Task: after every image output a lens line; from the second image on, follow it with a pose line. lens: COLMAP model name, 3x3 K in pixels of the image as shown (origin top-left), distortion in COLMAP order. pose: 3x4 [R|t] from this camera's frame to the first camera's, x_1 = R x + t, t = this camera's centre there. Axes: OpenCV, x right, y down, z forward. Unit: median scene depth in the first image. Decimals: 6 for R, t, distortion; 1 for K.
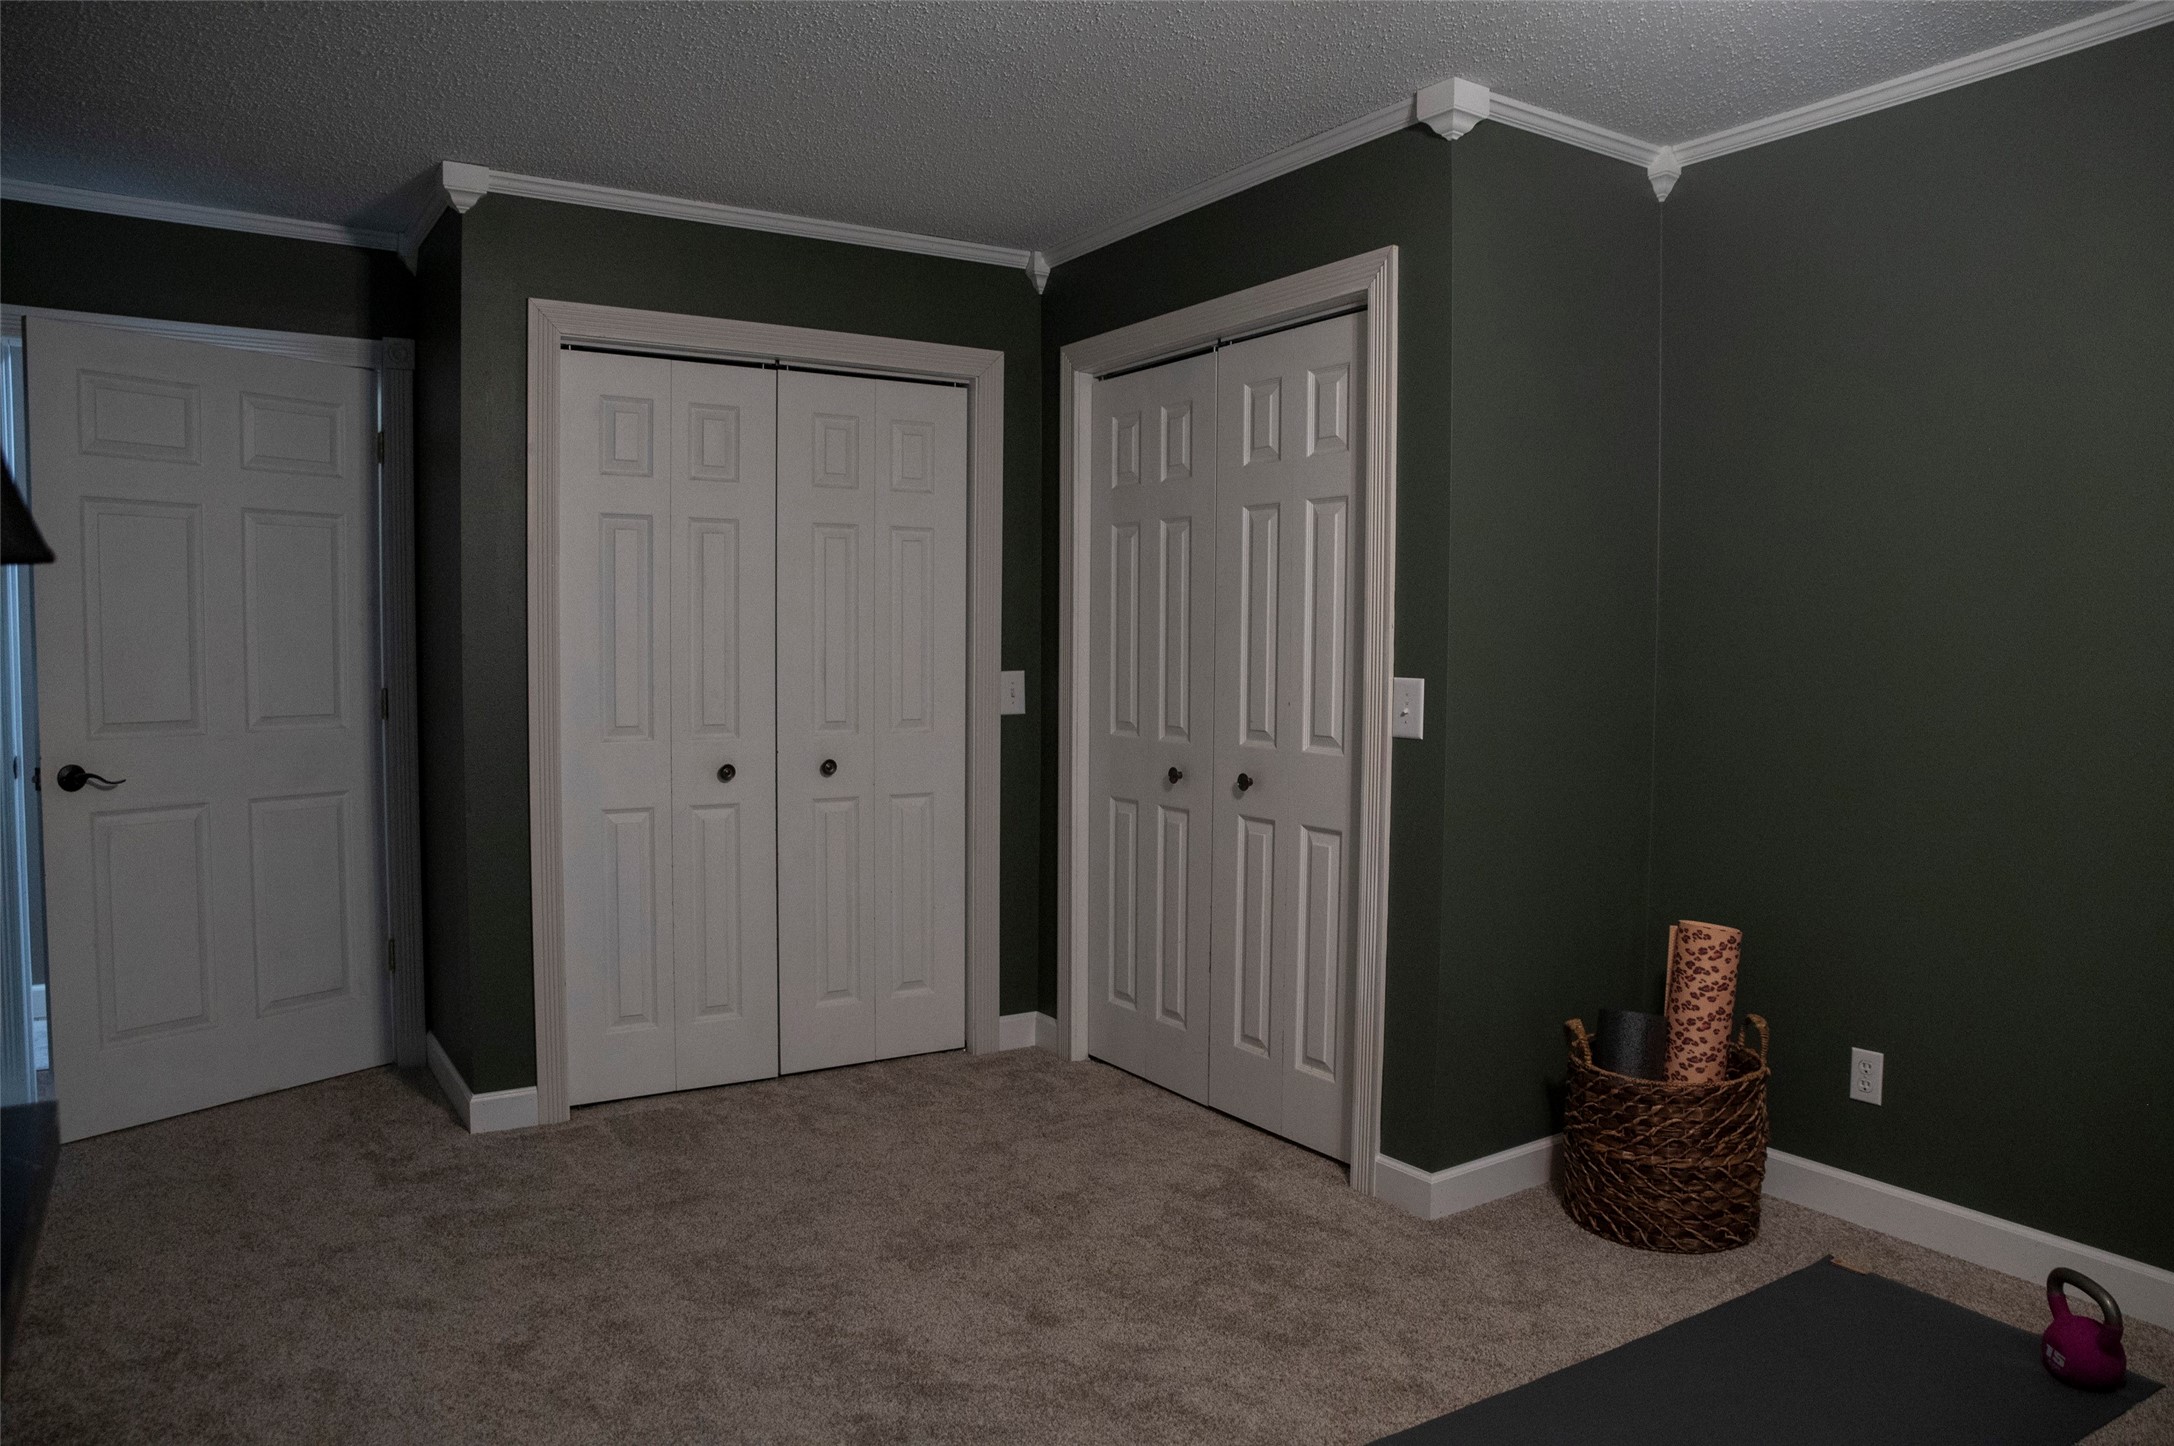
lens RADIAL K [[1520.2, 0, 1112.0], [0, 1520.2, 750.4], [0, 0, 1]] dist [-0.133412, 0.092584]
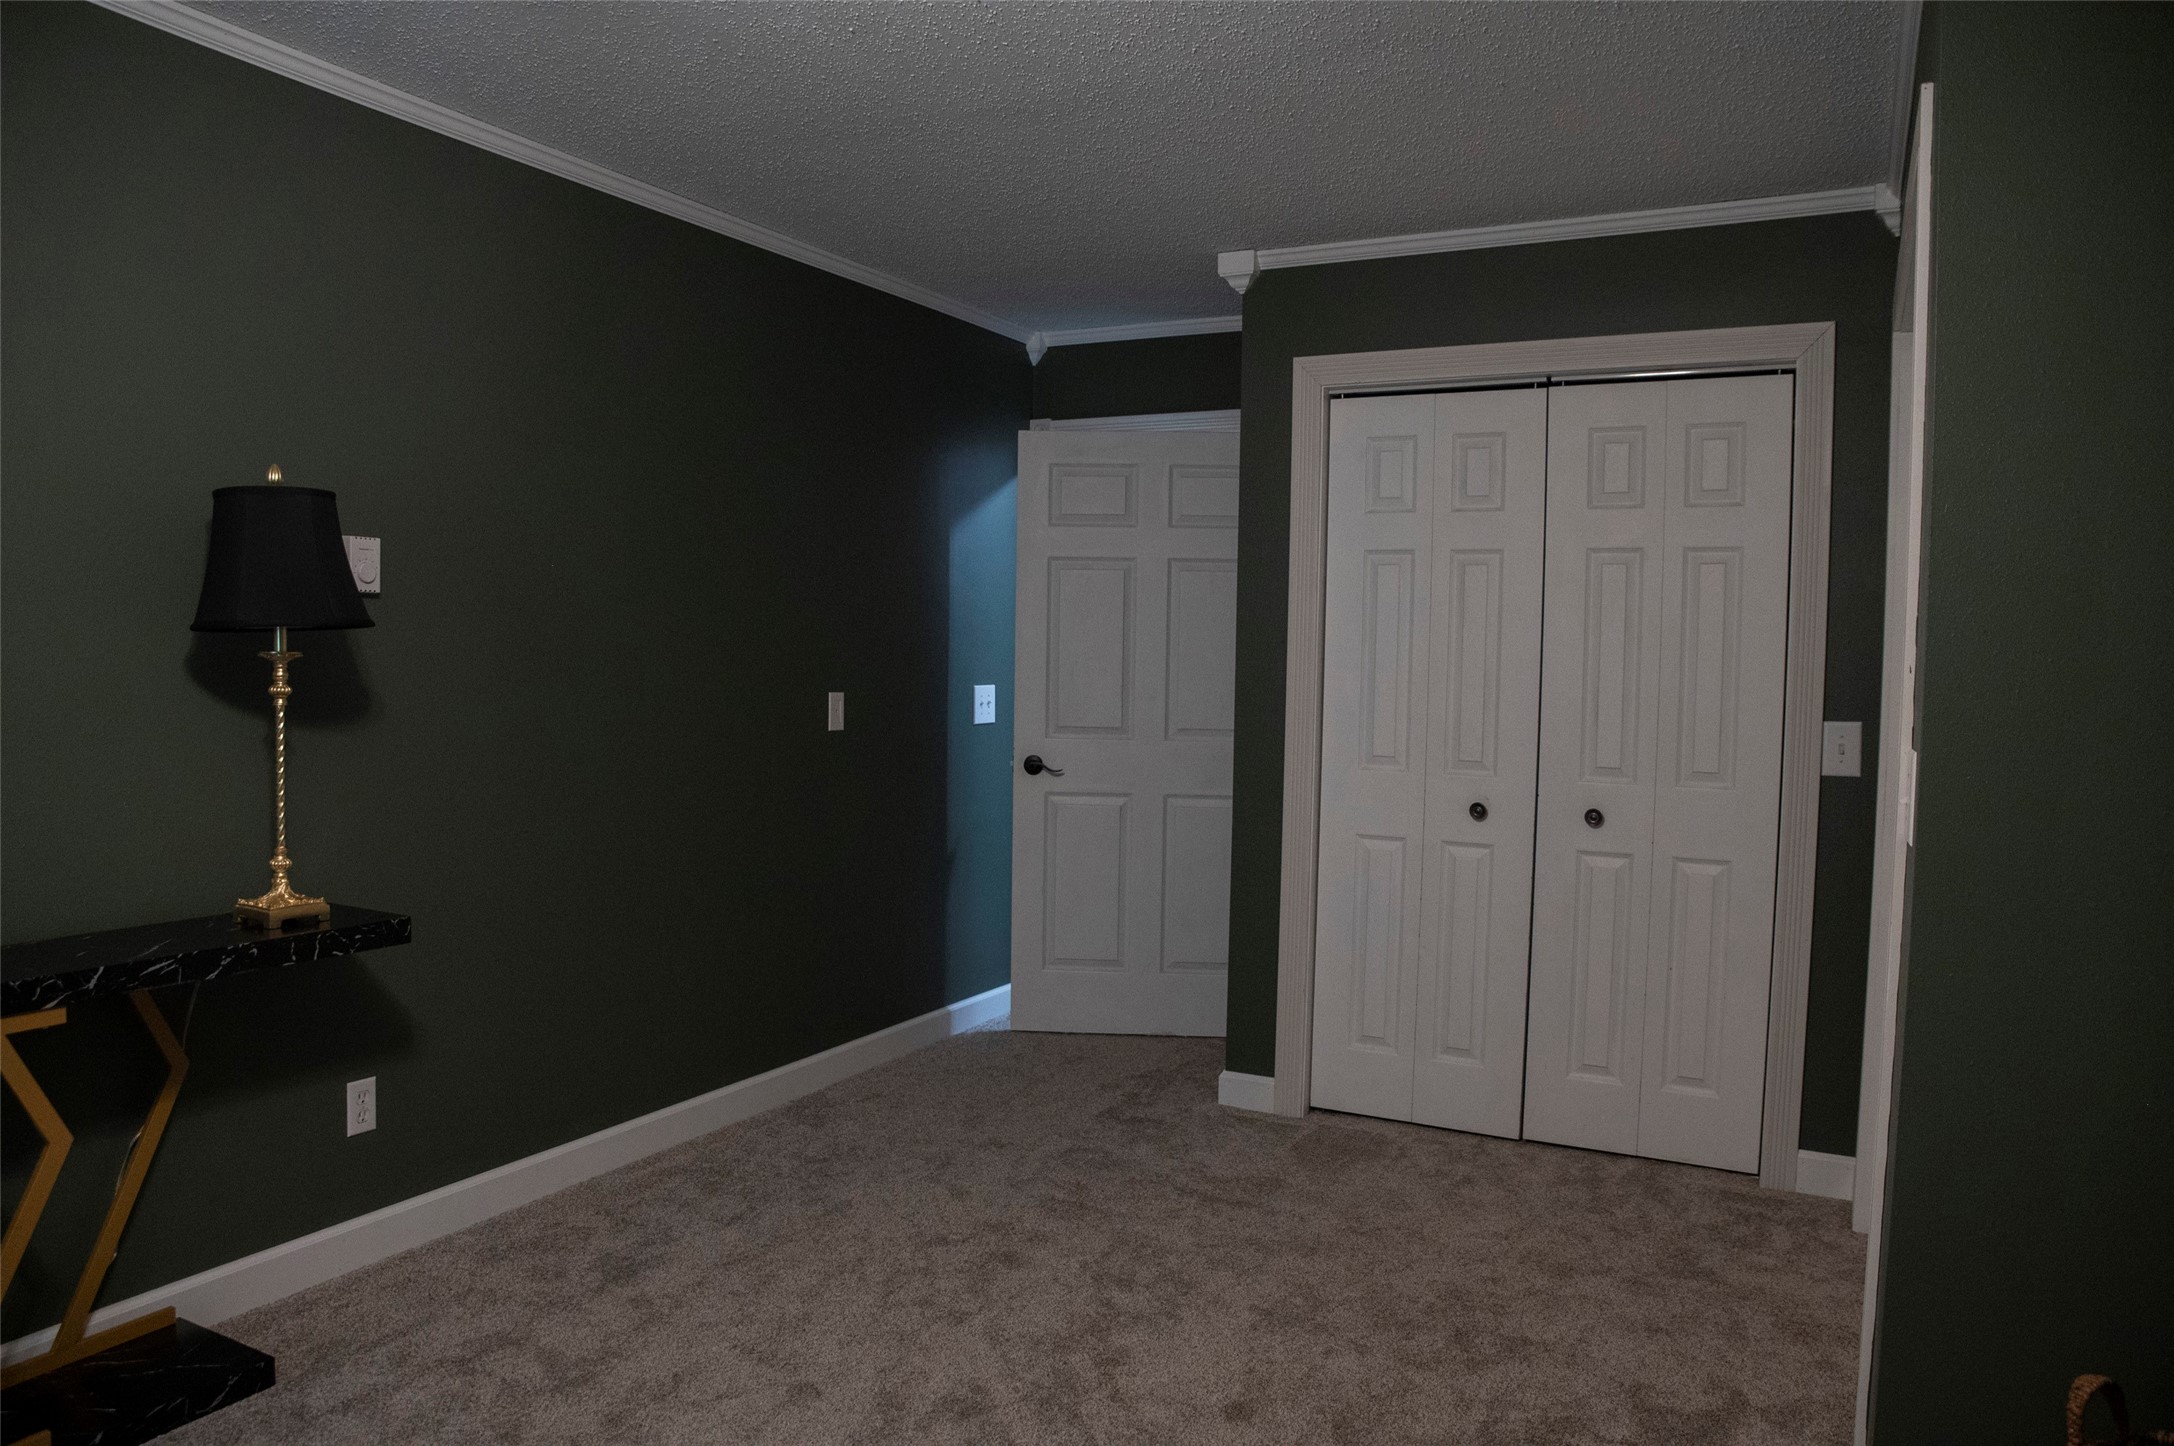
lens RADIAL K [[1520.2, 0, 1112.0], [0, 1520.2, 750.4], [0, 0, 1]] dist [-0.133412, 0.092584]
pose [[0.471918, 0.055230, -0.879911, 0.501587], [-0.080125, 0.996592, 0.019581, -0.025015], [0.877994, 0.061262, 0.474736, 0.343617]]
